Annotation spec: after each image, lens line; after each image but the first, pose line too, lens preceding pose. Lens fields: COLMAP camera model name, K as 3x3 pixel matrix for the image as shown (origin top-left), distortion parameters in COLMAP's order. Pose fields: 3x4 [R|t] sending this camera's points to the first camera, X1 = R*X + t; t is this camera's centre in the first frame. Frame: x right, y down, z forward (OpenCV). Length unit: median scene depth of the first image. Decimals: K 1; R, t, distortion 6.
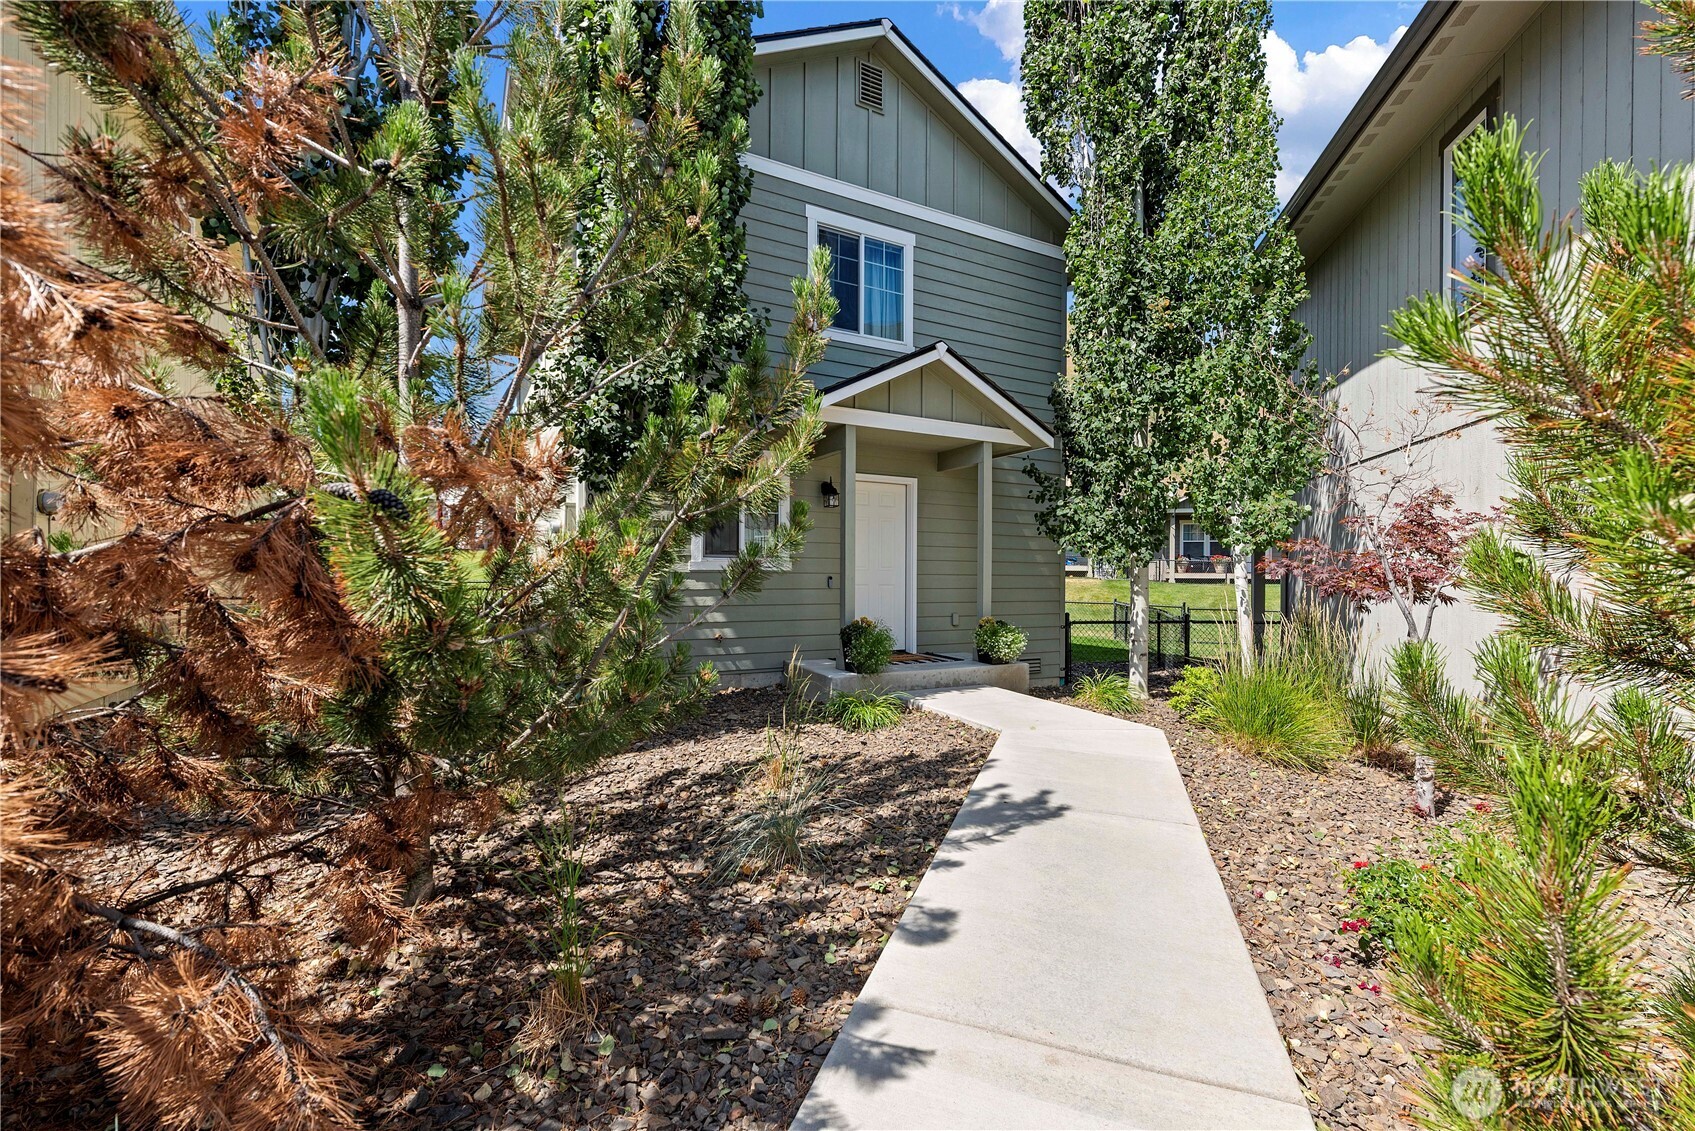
lens RADIAL K [[733.8, 0, 852.9], [0, 733.8, 567.3], [0, 0, 1]] dist [-0.002953, 0.000511]
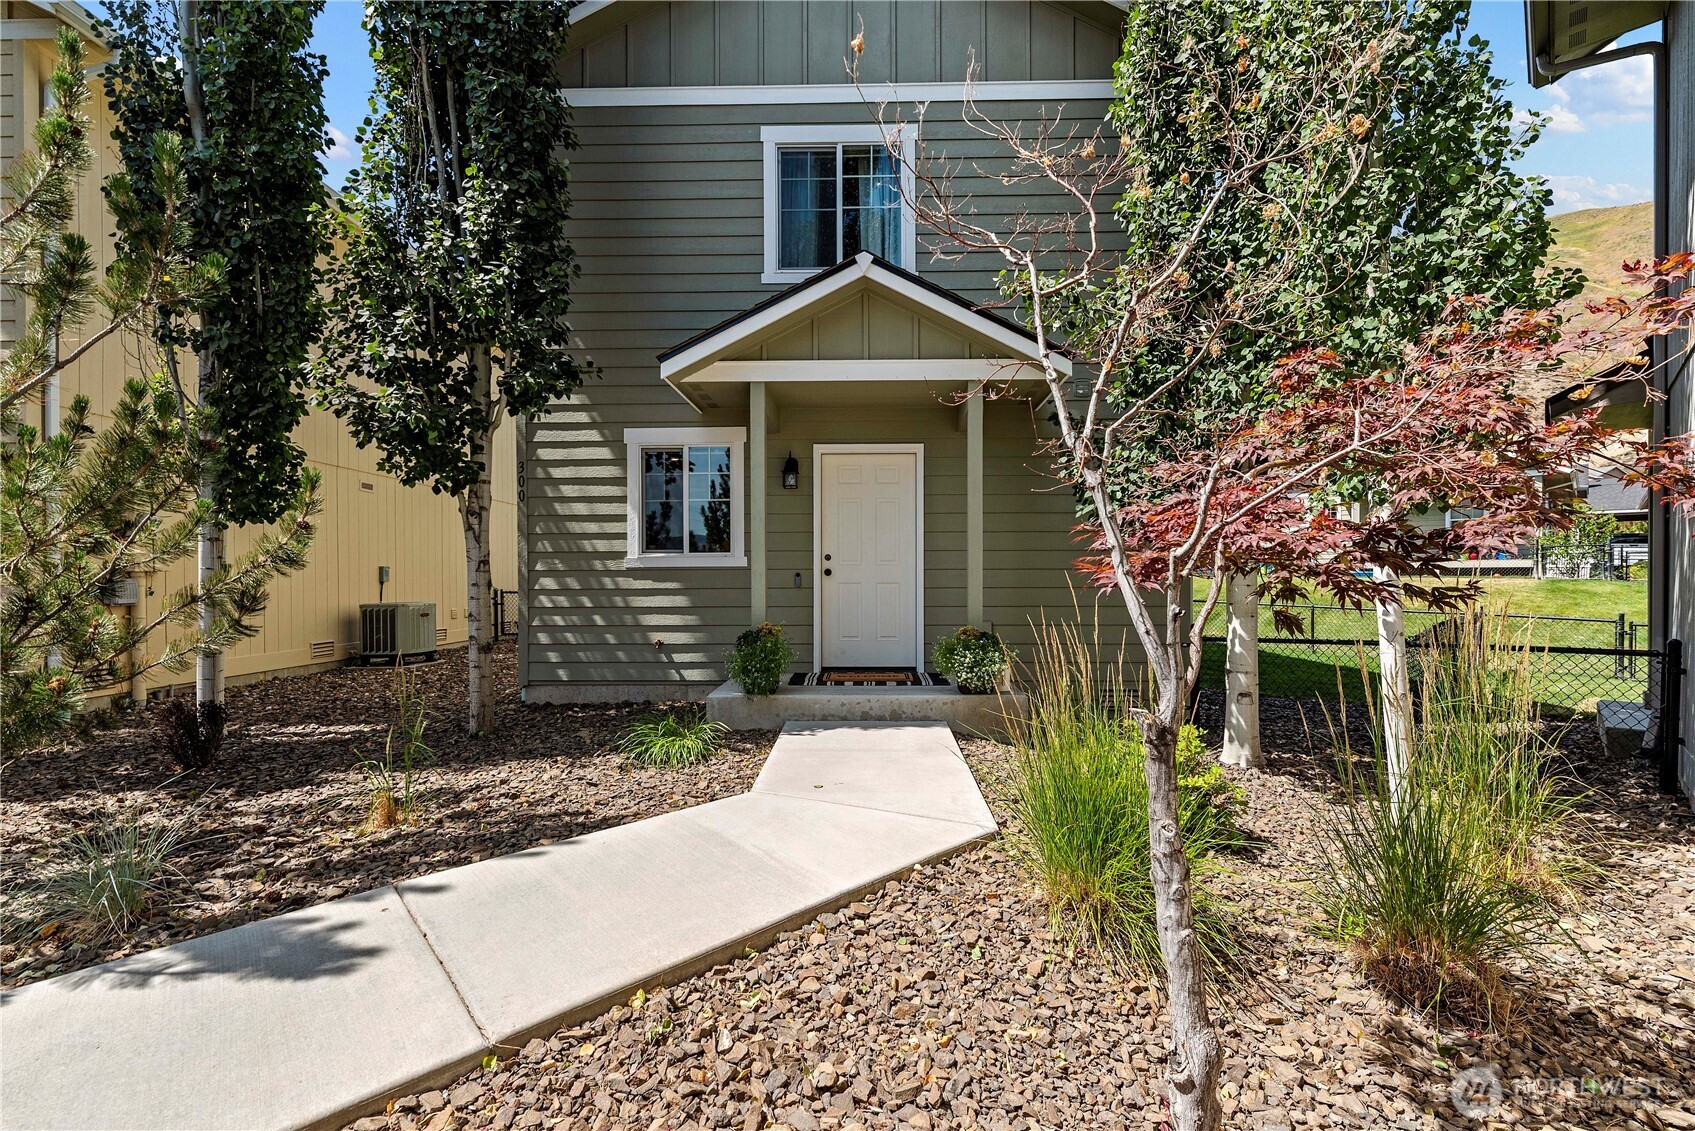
lens RADIAL K [[733.8, 0, 842.5], [0, 733.8, 572.8], [0, 0, 1]] dist [-0.002953, 0.000511]
pose [[0.855647, -0.008899, -0.517483, 0.434657], [0.012008, 0.999924, 0.002658, 0.010531], [0.517420, -0.008488, 0.855689, 0.325554]]
